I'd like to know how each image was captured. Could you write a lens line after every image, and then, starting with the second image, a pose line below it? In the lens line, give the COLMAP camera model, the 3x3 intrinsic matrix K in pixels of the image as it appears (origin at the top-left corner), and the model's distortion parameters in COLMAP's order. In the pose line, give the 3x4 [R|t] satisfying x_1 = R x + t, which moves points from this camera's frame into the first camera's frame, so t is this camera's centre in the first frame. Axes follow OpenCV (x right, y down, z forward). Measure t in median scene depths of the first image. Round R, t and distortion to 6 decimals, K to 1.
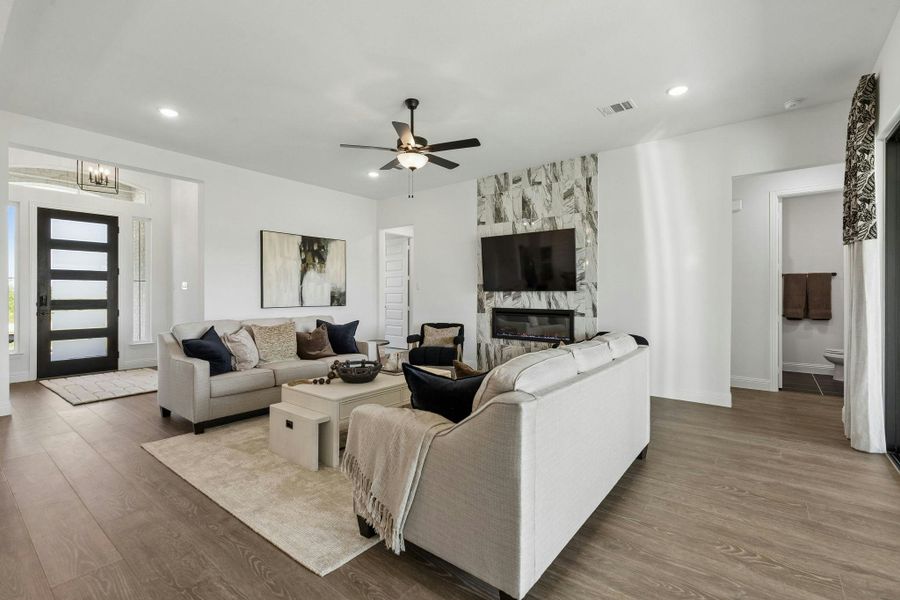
lens RADIAL K [[403.7, 0, 442.7], [0, 403.7, 295.2], [0, 0, 1]] dist [0.005544, -0.000337]
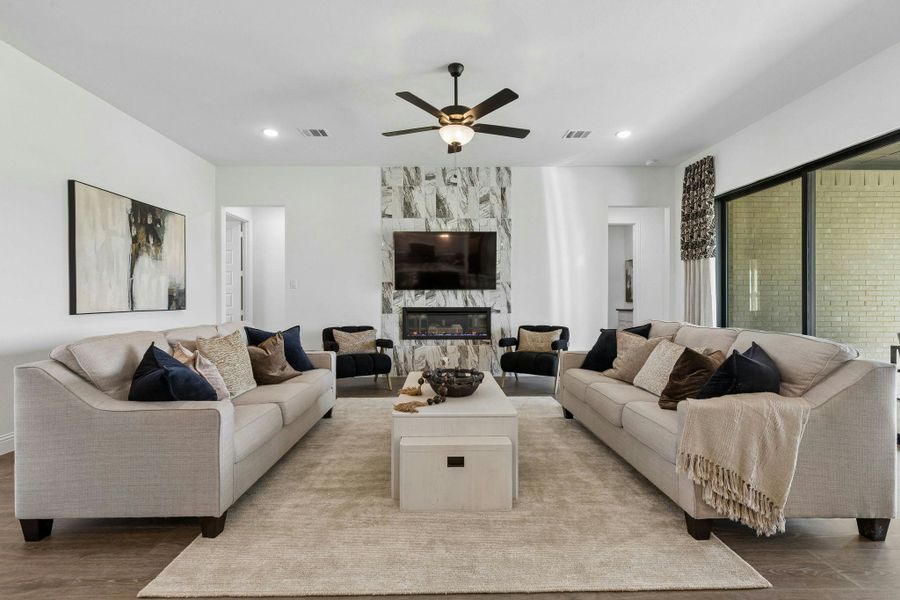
lens RADIAL K [[403.7, 0, 446.6], [0, 403.7, 300.3], [0, 0, 1]] dist [0.005544, -0.000337]
pose [[0.773263, -0.005116, 0.634065, -0.417720], [0.004403, 0.999987, 0.002698, 0.013139], [-0.634071, 0.000705, 0.773275, 0.219636]]
